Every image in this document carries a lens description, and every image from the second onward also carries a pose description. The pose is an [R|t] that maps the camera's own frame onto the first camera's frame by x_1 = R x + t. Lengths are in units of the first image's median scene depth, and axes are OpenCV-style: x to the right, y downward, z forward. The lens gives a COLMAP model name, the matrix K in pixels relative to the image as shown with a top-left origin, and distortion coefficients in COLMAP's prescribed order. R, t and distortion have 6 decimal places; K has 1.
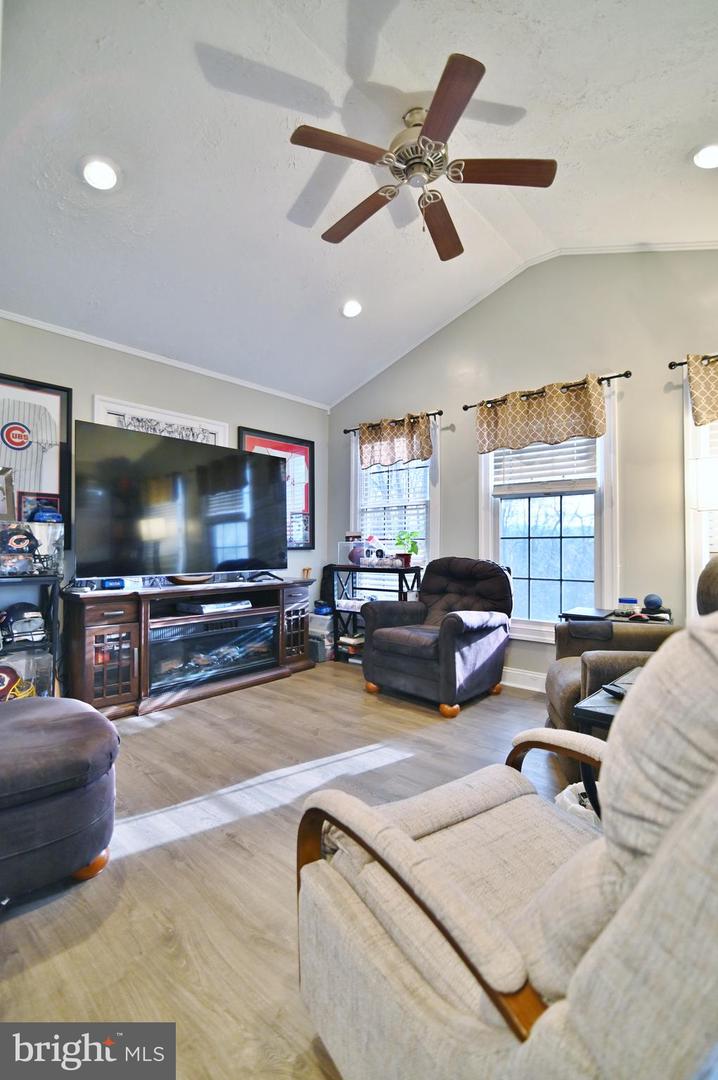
lens RADIAL K [[496.6, 0, 360.1], [0, 496.6, 541.5], [0, 0, 1]] dist [-0.023226, 0.000285]
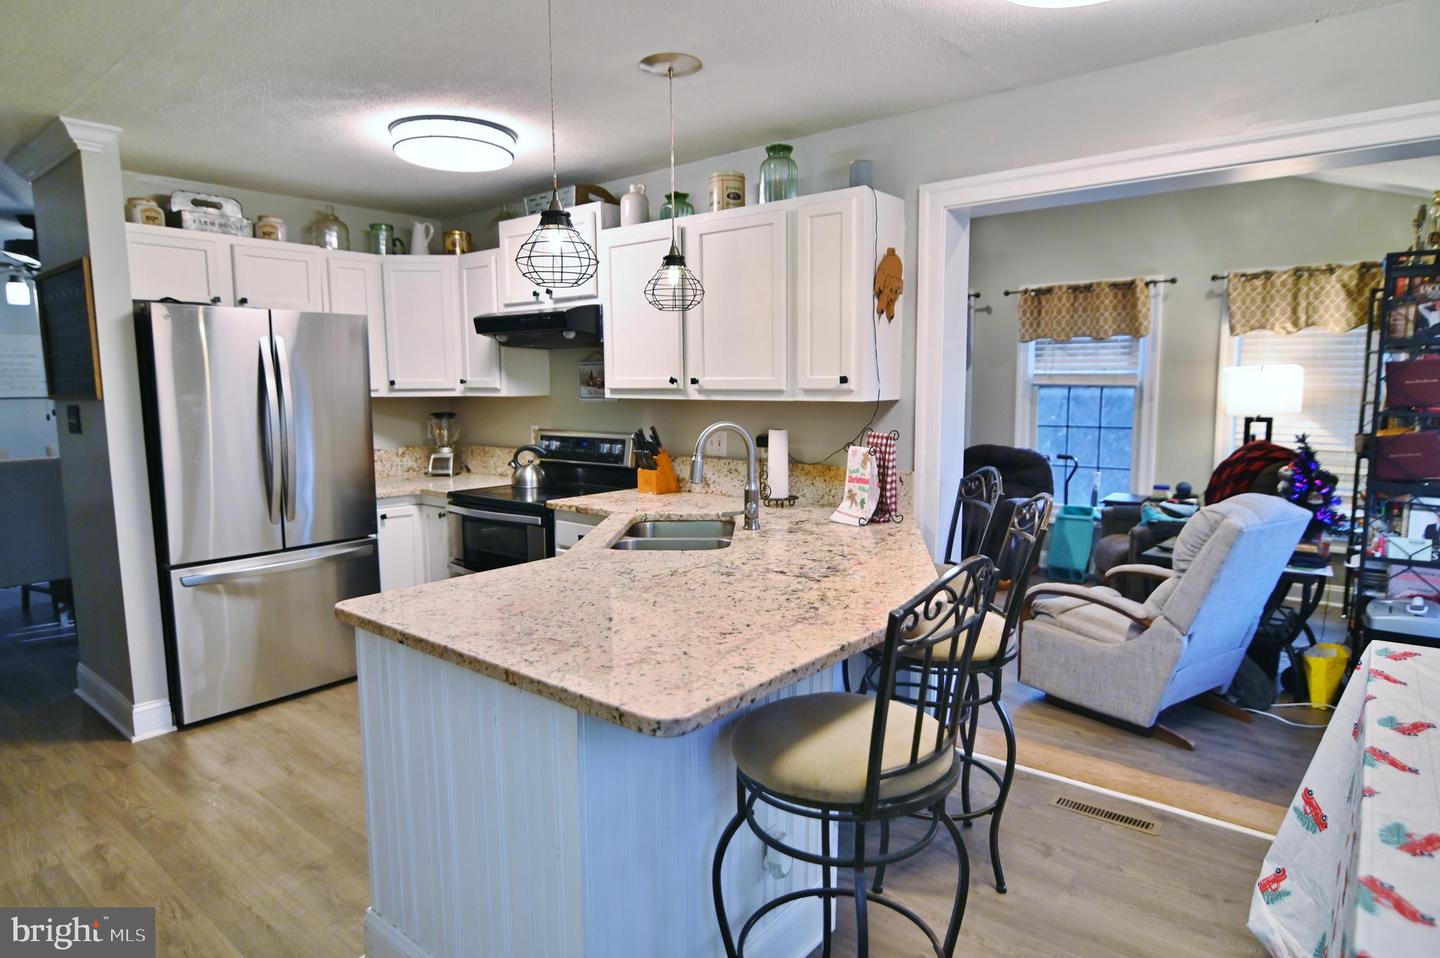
lens RADIAL K [[855.8, 0, 716.1], [0, 855.8, 479.8], [0, 0, 1]] dist [0.000880, -0.000116]
pose [[0.999003, -0.013218, 0.042649, -0.513873], [0.007895, 0.992420, 0.122642, -0.134254], [-0.043947, -0.122183, 0.991534, -0.823332]]
